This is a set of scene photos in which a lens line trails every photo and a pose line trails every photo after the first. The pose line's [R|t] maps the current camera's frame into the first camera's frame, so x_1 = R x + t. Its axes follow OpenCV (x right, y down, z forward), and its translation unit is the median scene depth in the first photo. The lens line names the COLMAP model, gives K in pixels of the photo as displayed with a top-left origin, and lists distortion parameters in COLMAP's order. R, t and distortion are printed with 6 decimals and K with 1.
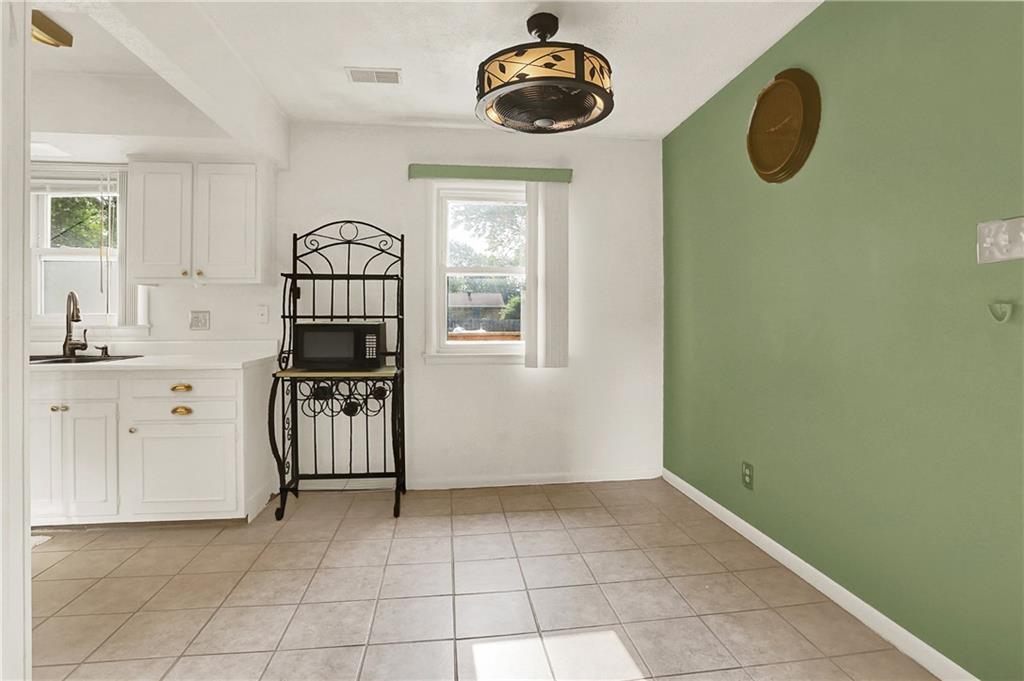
lens RADIAL K [[516.0, 0, 513.5], [0, 516.0, 324.5], [0, 0, 1]] dist [-0.068512, 0.000486]
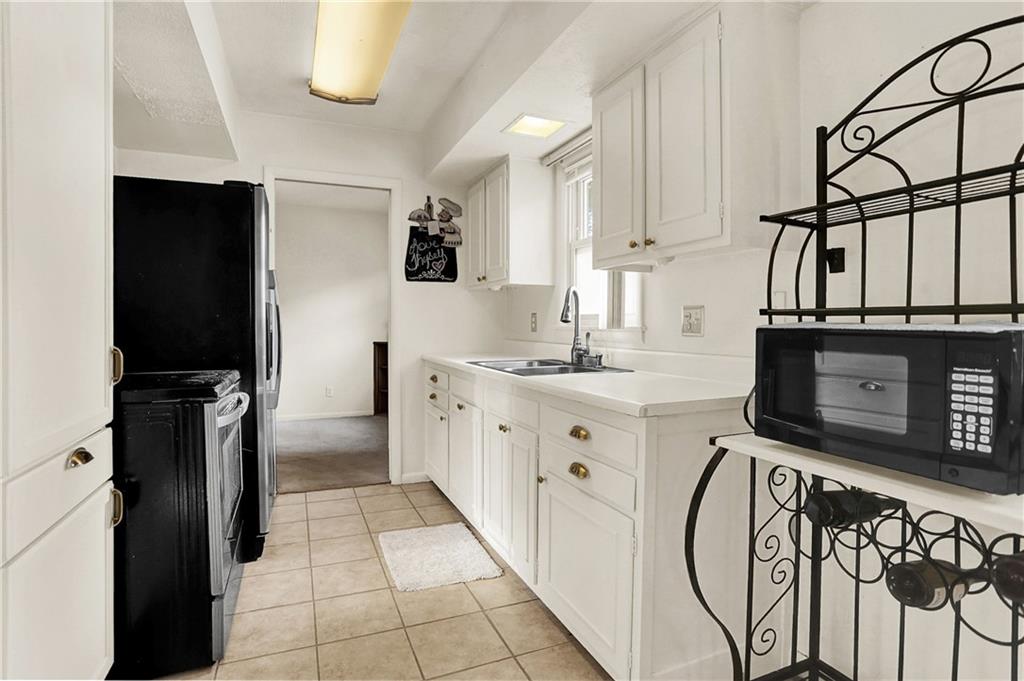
lens RADIAL K [[510.3, 0, 512.0], [0, 510.3, 340.5], [0, 0, 1]] dist [-0.030223, 0.000905]
pose [[0.278158, 0.033062, -0.959966, -0.079991], [-0.000209, 0.999409, 0.034360, -0.005875], [0.960535, -0.009357, 0.278001, 0.647677]]
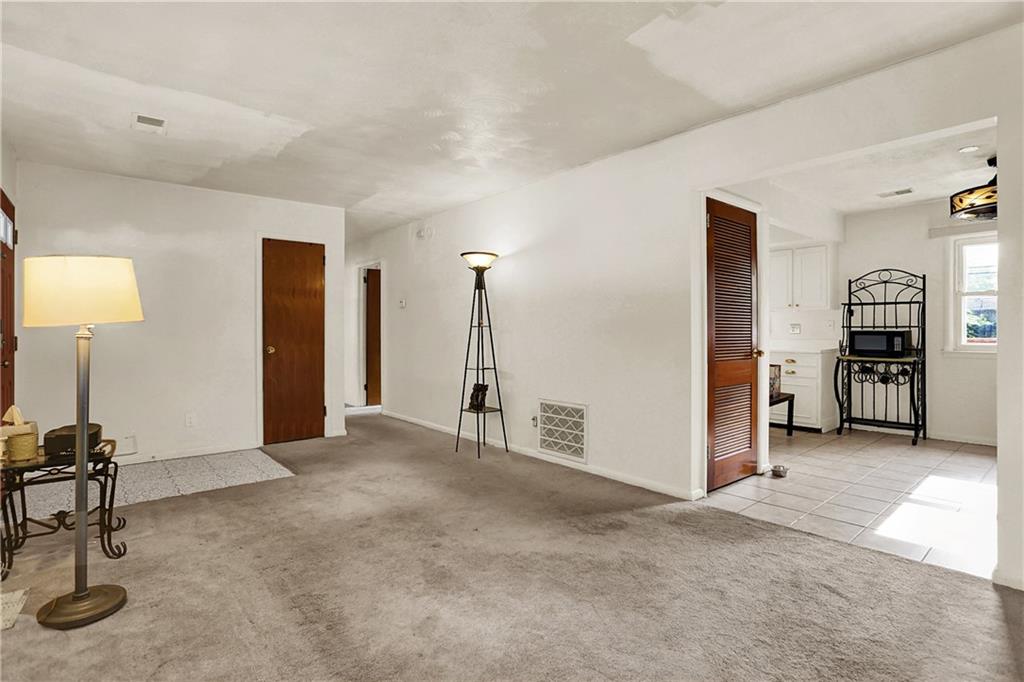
lens RADIAL K [[513.1, 0, 512.6], [0, 513.1, 329.3], [0, 0, 1]] dist [-0.025936, 0.000896]
pose [[0.540806, -0.000372, -0.841148, 0.438697], [-0.001173, 0.999999, -0.001196, -0.003159], [0.841147, 0.001633, 0.540804, -0.982954]]
